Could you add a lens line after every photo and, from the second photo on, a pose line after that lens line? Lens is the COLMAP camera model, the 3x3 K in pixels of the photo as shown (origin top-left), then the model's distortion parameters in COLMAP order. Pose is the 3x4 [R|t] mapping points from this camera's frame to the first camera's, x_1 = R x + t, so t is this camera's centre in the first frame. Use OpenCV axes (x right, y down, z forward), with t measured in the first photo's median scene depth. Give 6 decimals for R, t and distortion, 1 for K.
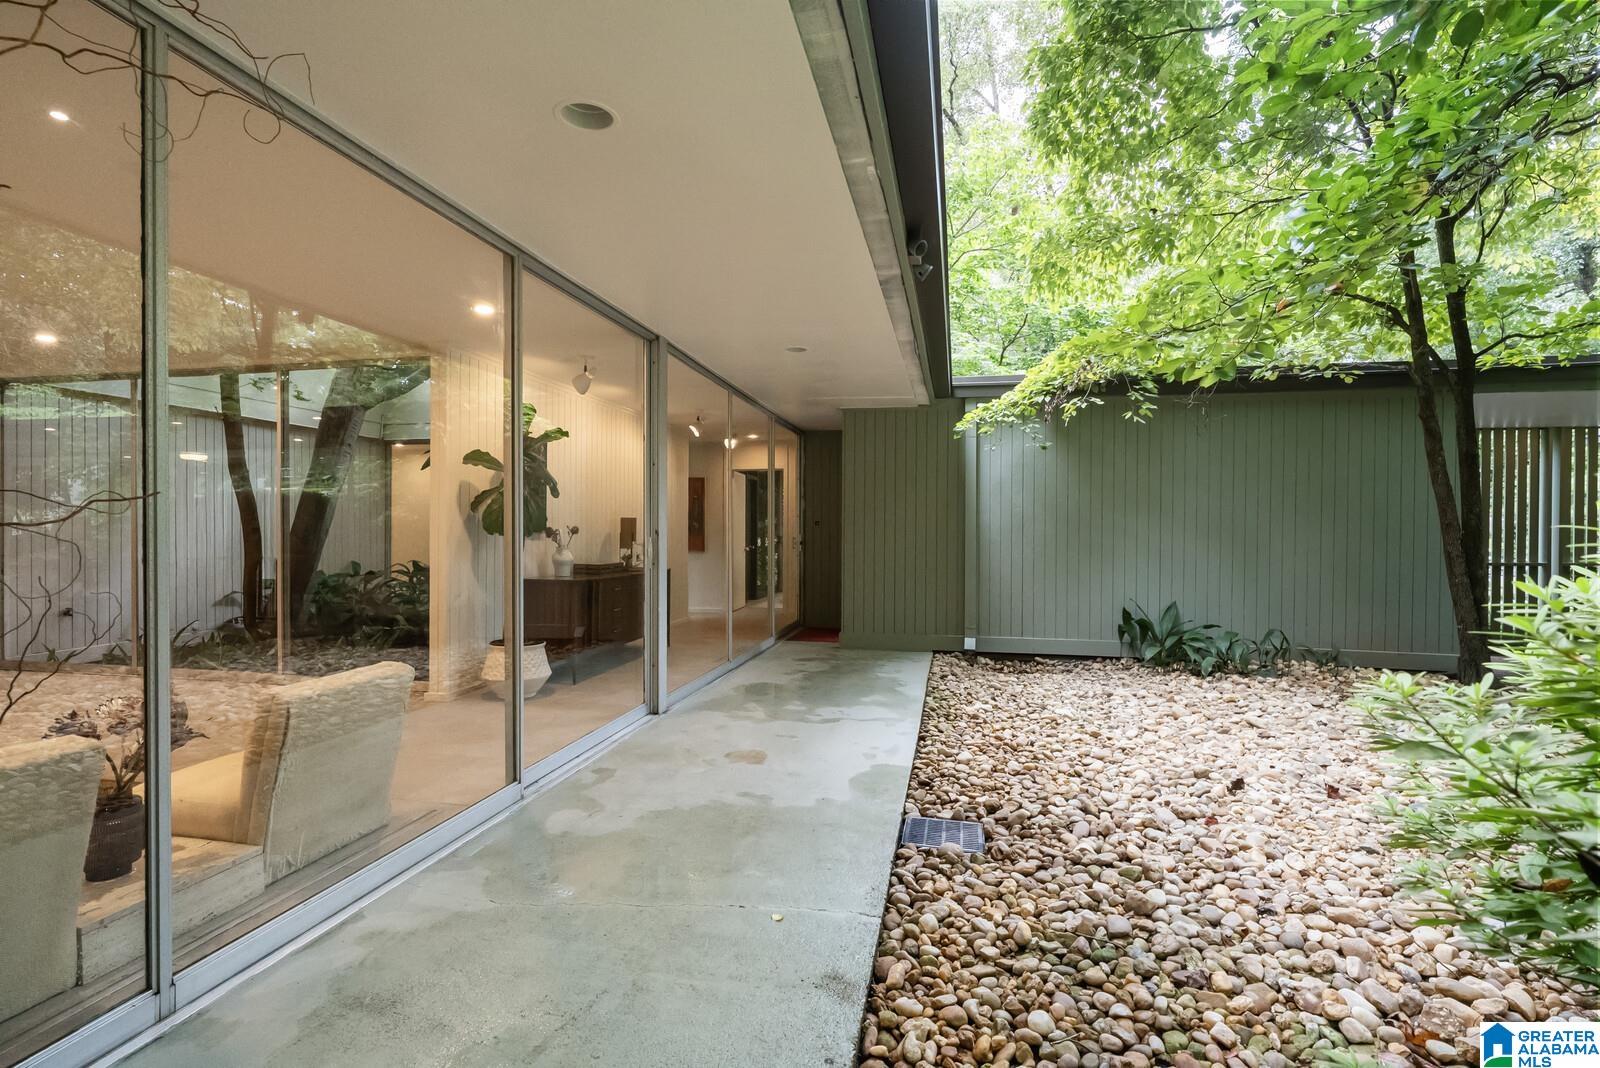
lens RADIAL K [[753.7, 0, 793.2], [0, 753.7, 534.8], [0, 0, 1]] dist [-0.000761, -0.000915]
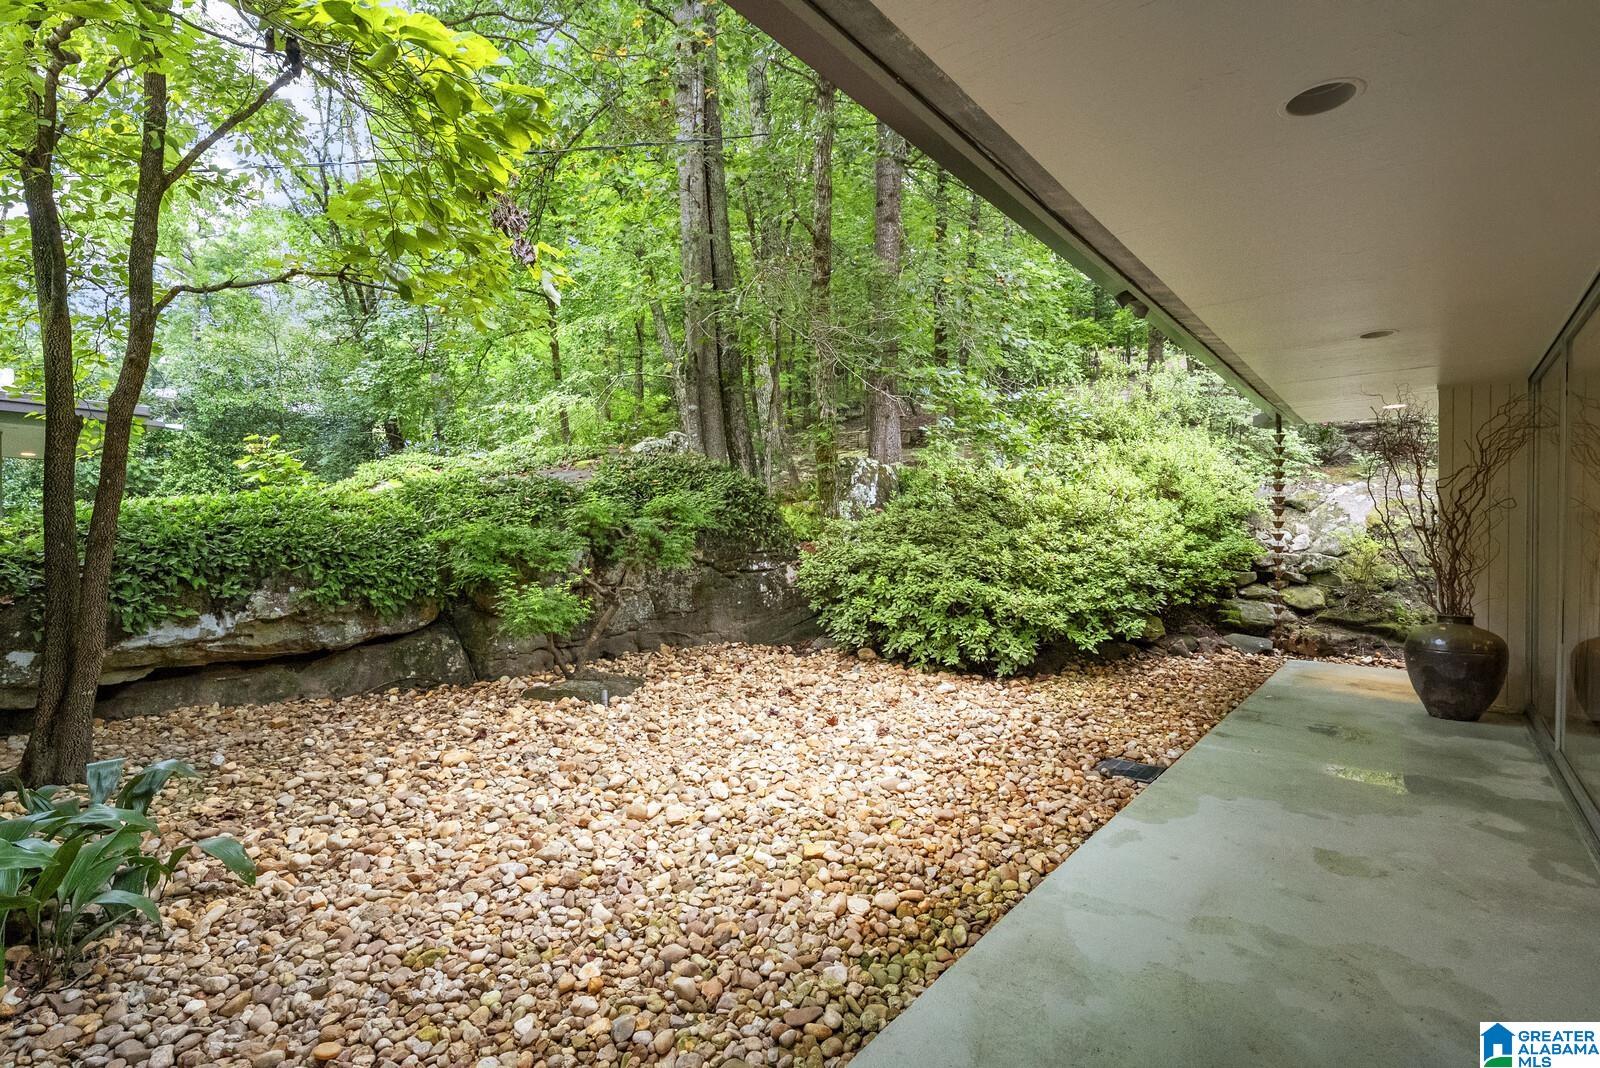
lens RADIAL K [[753.7, 0, 793.2], [0, 753.7, 534.8], [0, 0, 1]] dist [-0.000761, -0.000915]
pose [[-0.884492, -0.004222, 0.466535, 0.080177], [-0.002975, 0.999990, 0.003410, -0.033491], [-0.466545, 0.001628, -0.884496, 1.952351]]
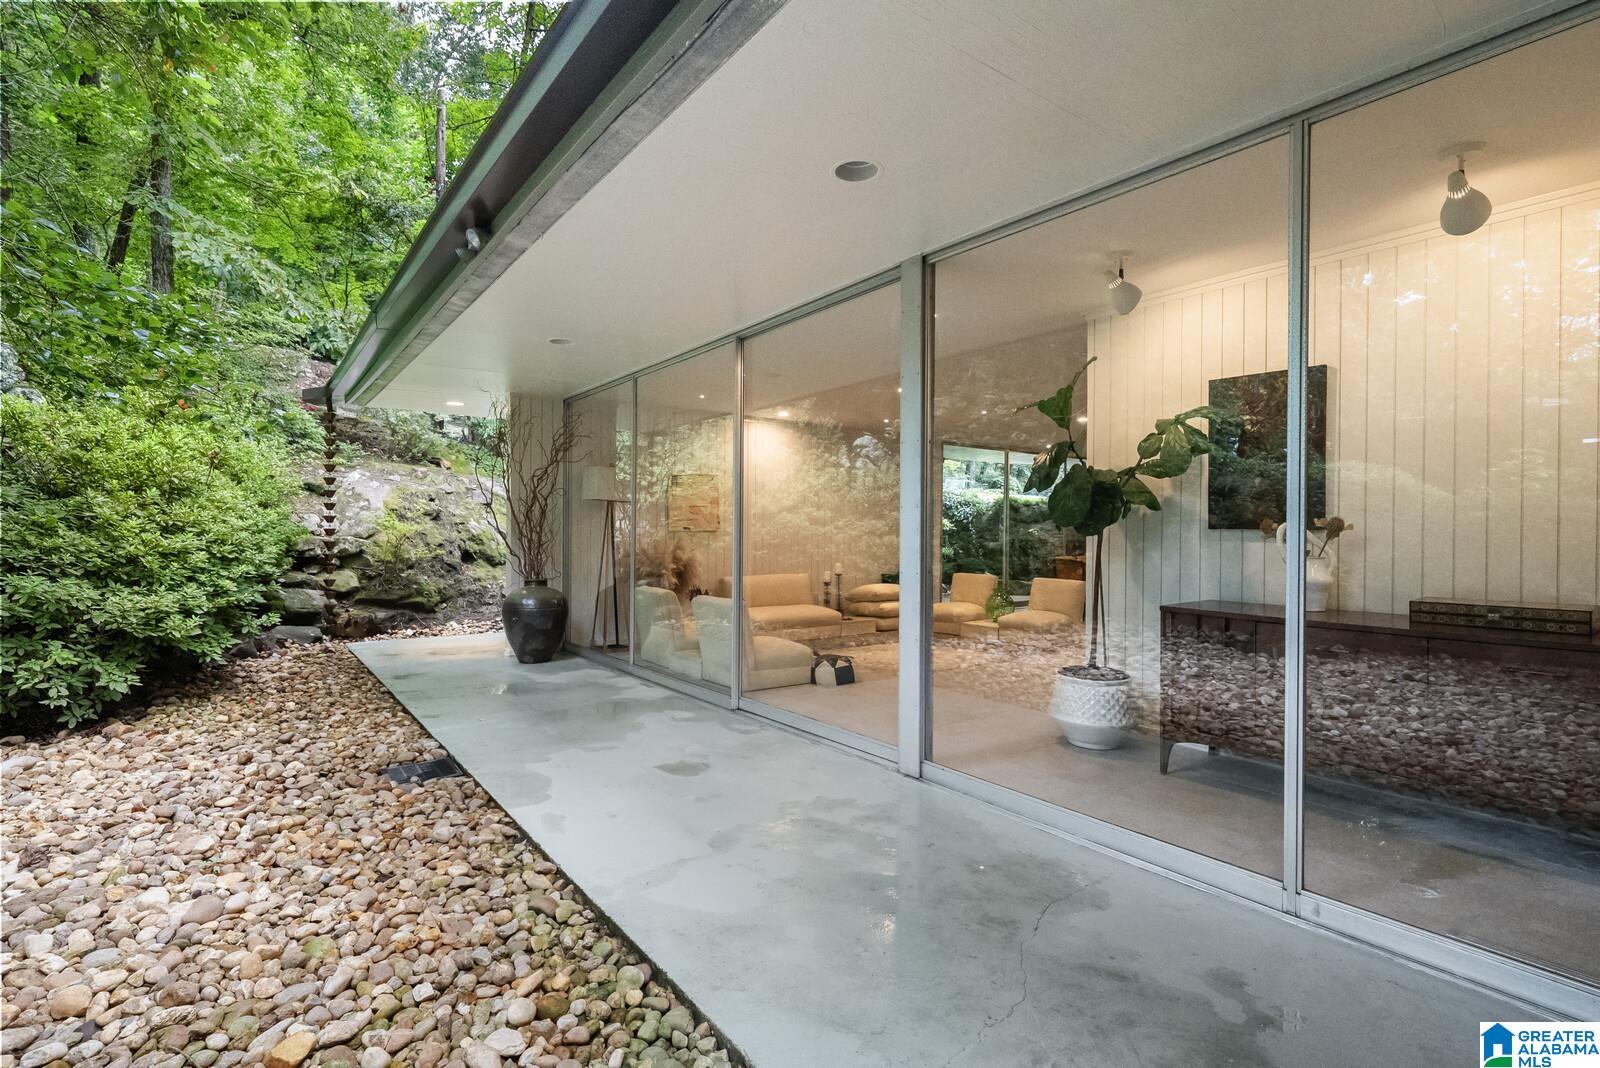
lens RADIAL K [[753.7, 0, 793.2], [0, 753.7, 534.8], [0, 0, 1]] dist [-0.000761, -0.000915]
pose [[-0.653818, 0.001051, -0.756652, 0.567247], [-0.004421, 0.999977, 0.005210, 0.000431], [0.756639, 0.006752, -0.653798, 1.743328]]
